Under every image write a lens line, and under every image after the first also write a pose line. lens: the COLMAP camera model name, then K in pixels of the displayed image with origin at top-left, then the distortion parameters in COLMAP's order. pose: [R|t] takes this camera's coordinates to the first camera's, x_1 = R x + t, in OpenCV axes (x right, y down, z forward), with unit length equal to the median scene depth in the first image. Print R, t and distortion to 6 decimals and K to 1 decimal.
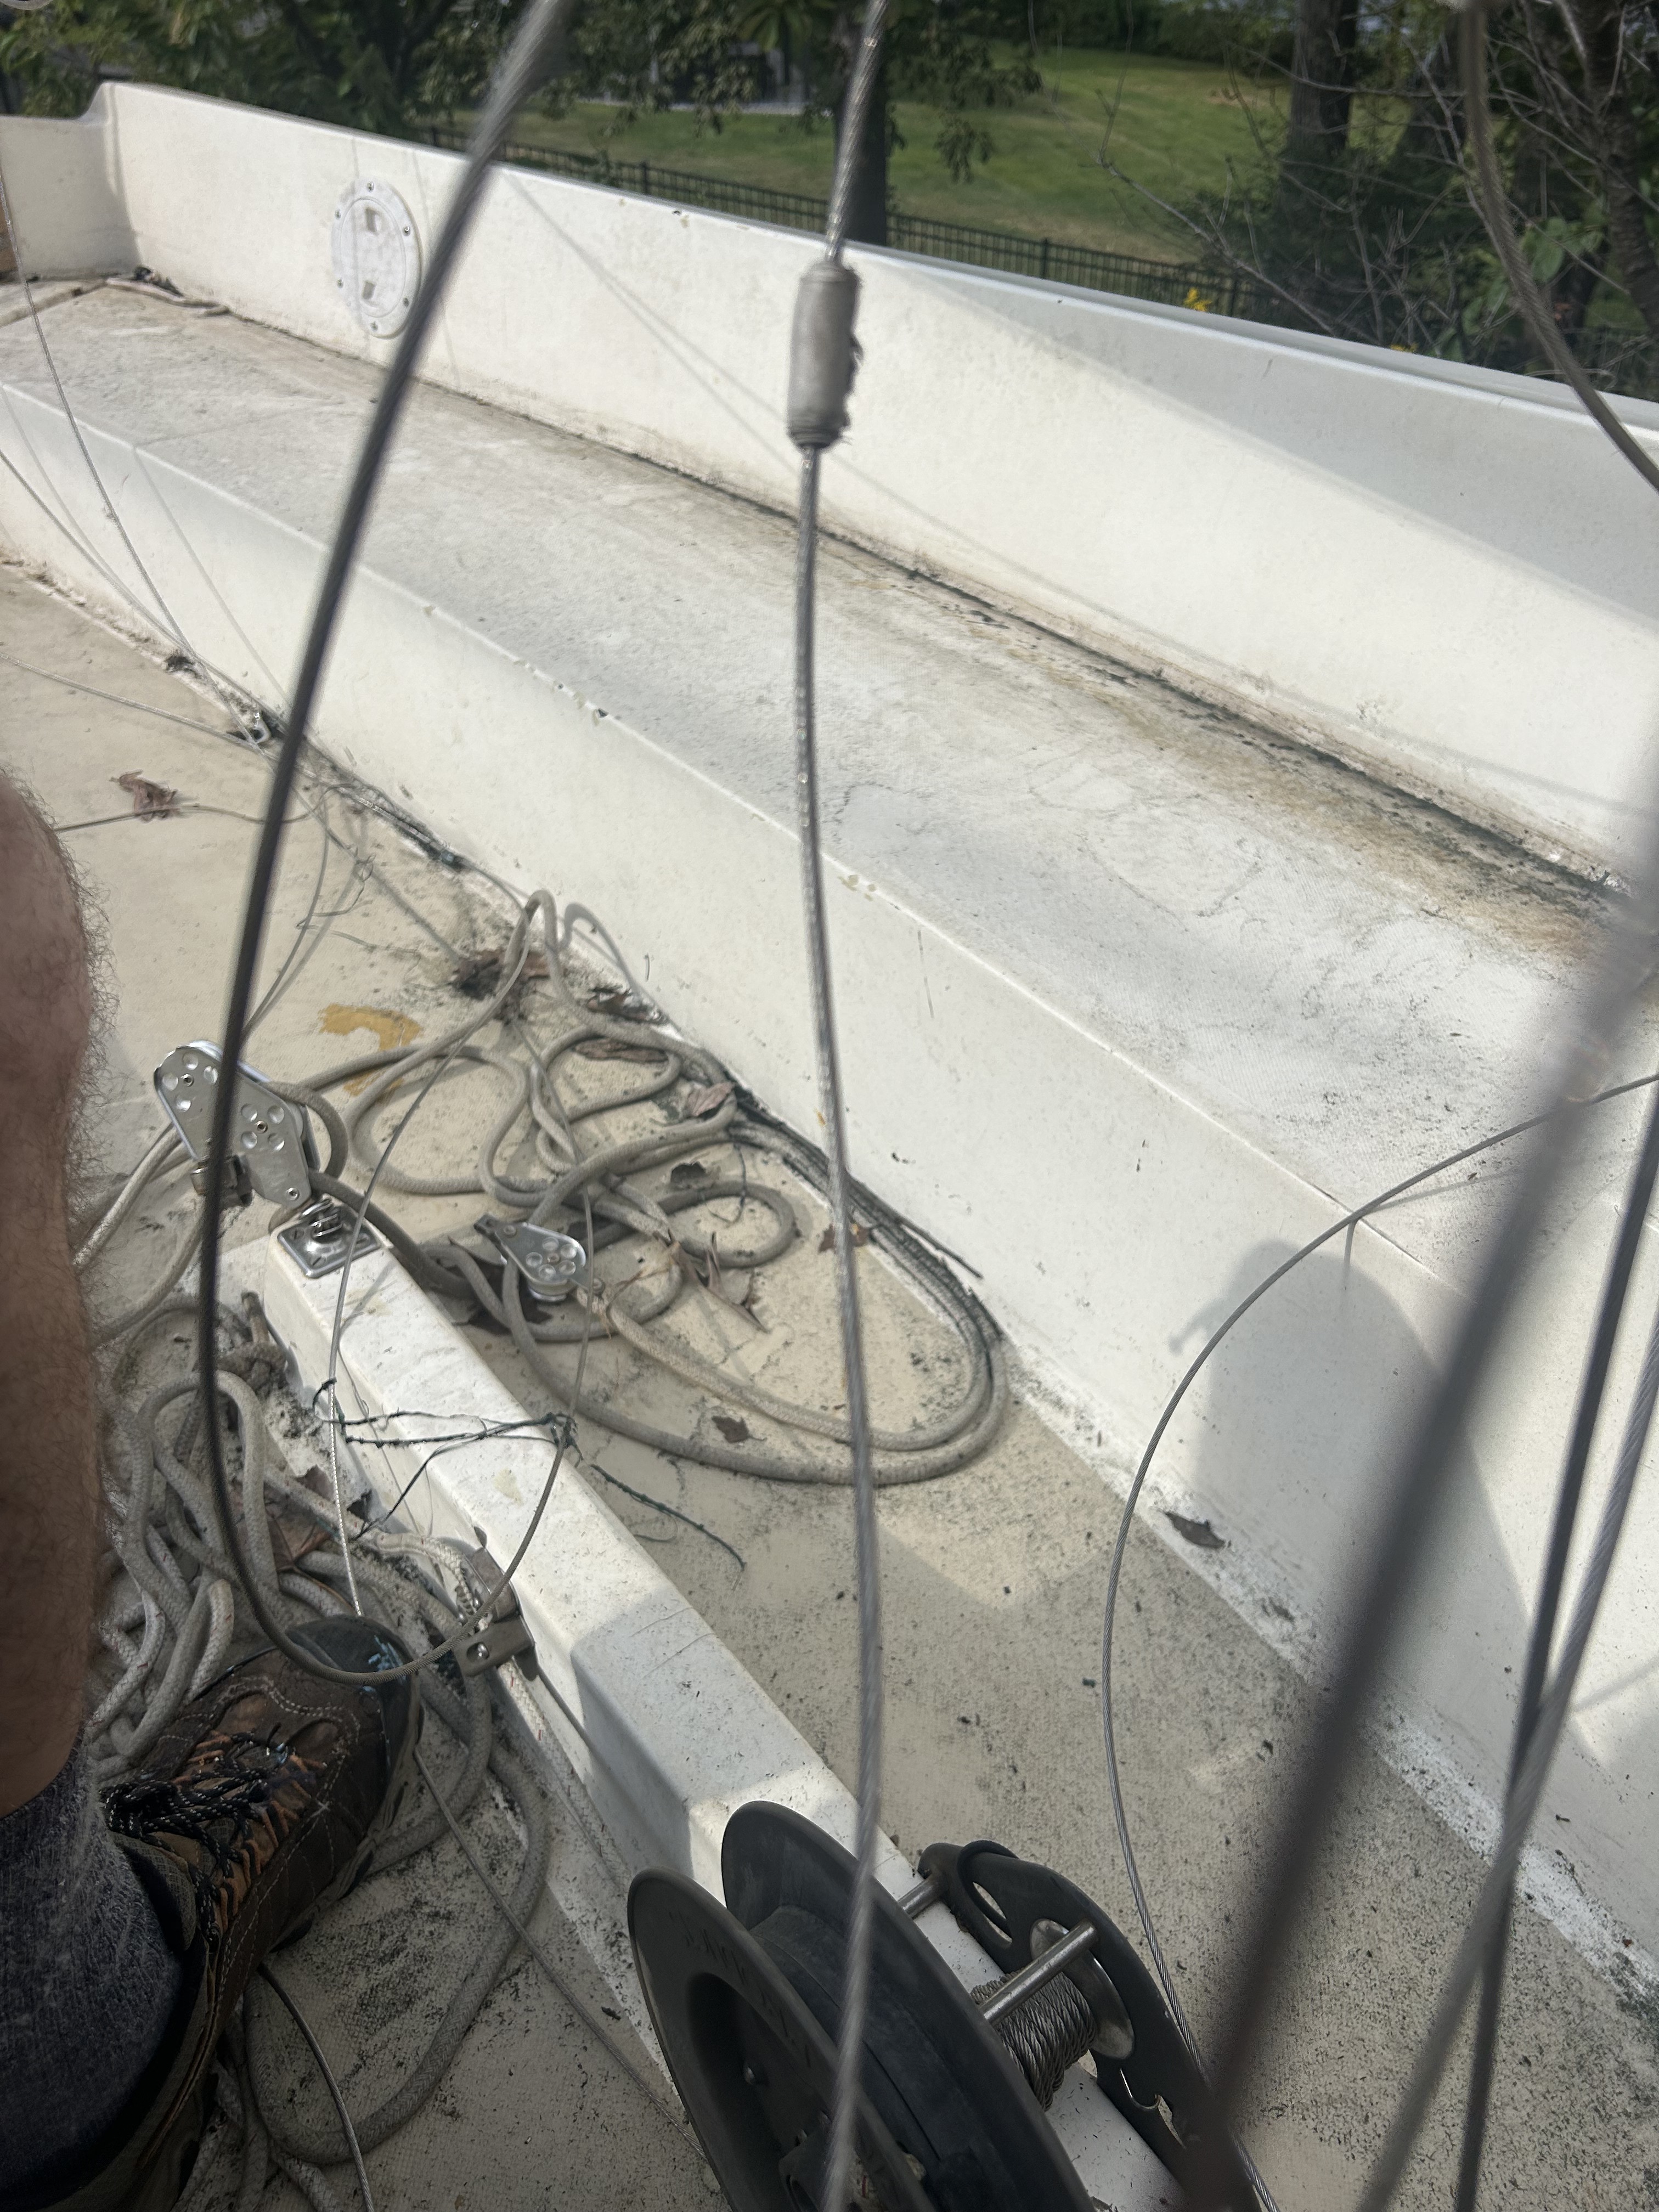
lens RADIAL K [[1621.2, 0, 898.3], [0, 1621.2, 1104.4], [0, 0, 1]] dist [0.060489, -0.044142]
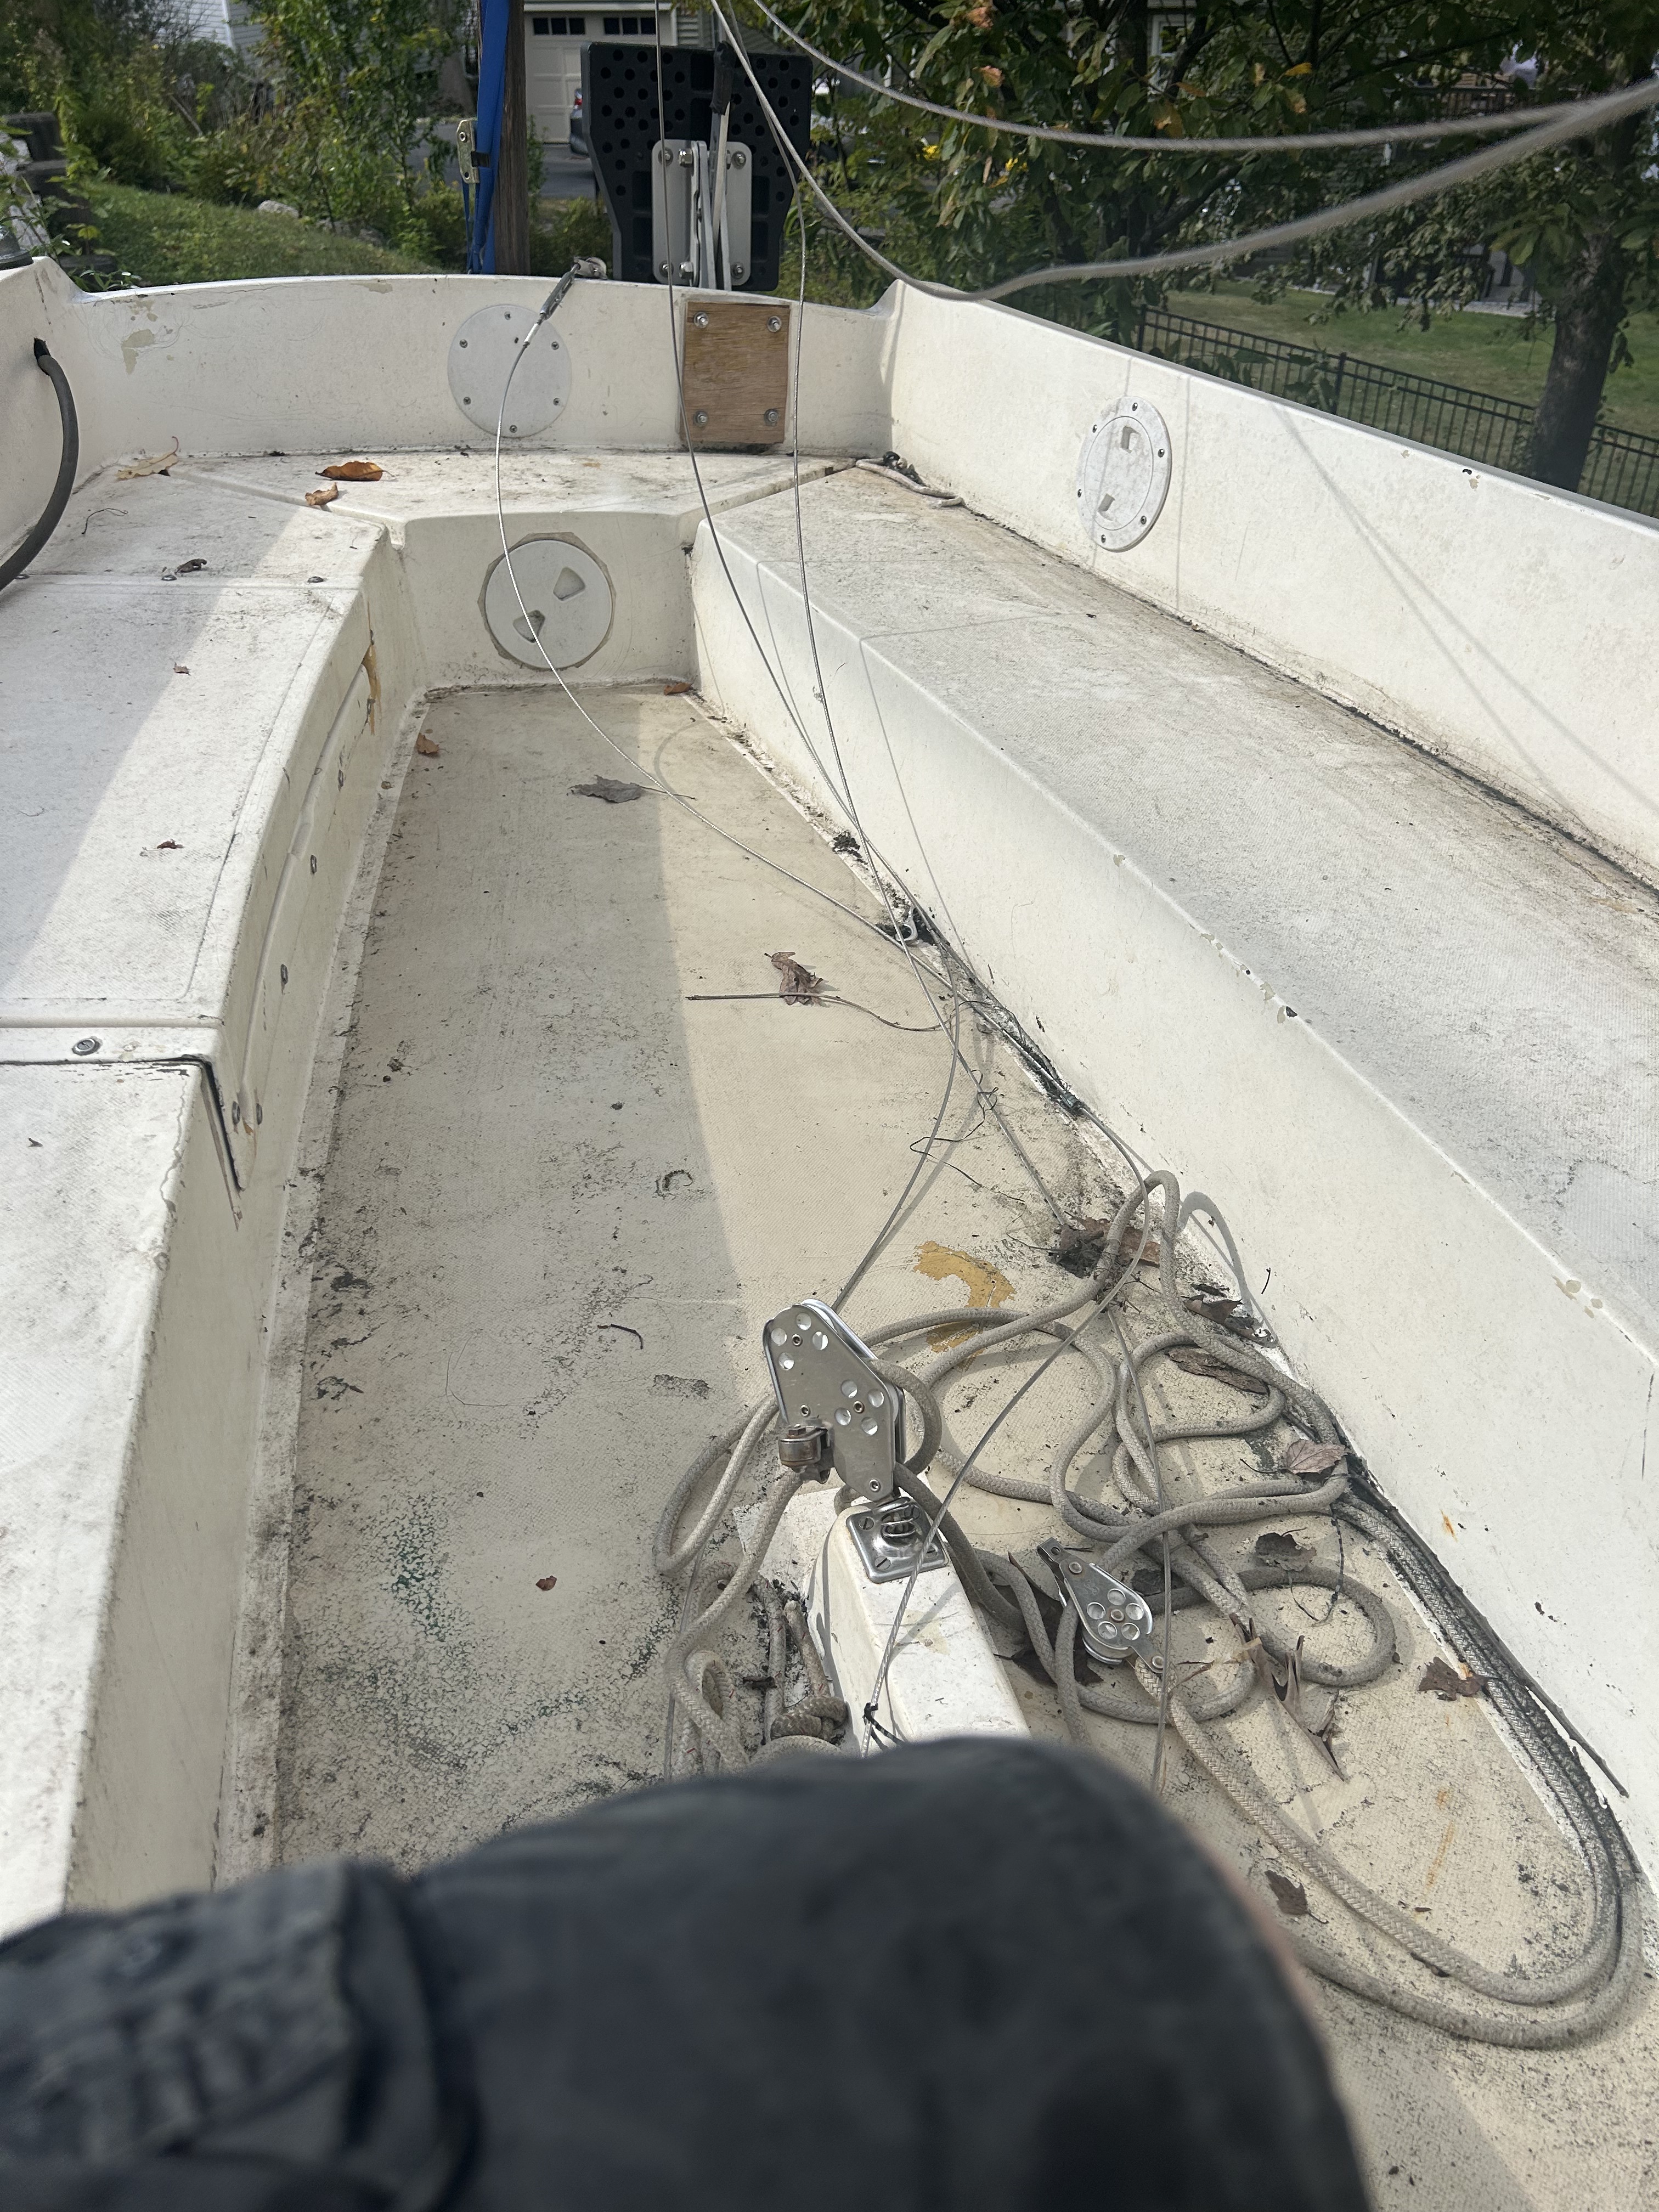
lens RADIAL K [[1621.2, 0, 898.3], [0, 1621.2, 1104.4], [0, 0, 1]] dist [0.060489, -0.044142]
pose [[0.938324, 0.213102, -0.272277, -0.124727], [-0.232030, 0.971929, -0.038928, -0.100097], [0.256339, 0.099704, 0.961431, 0.076033]]
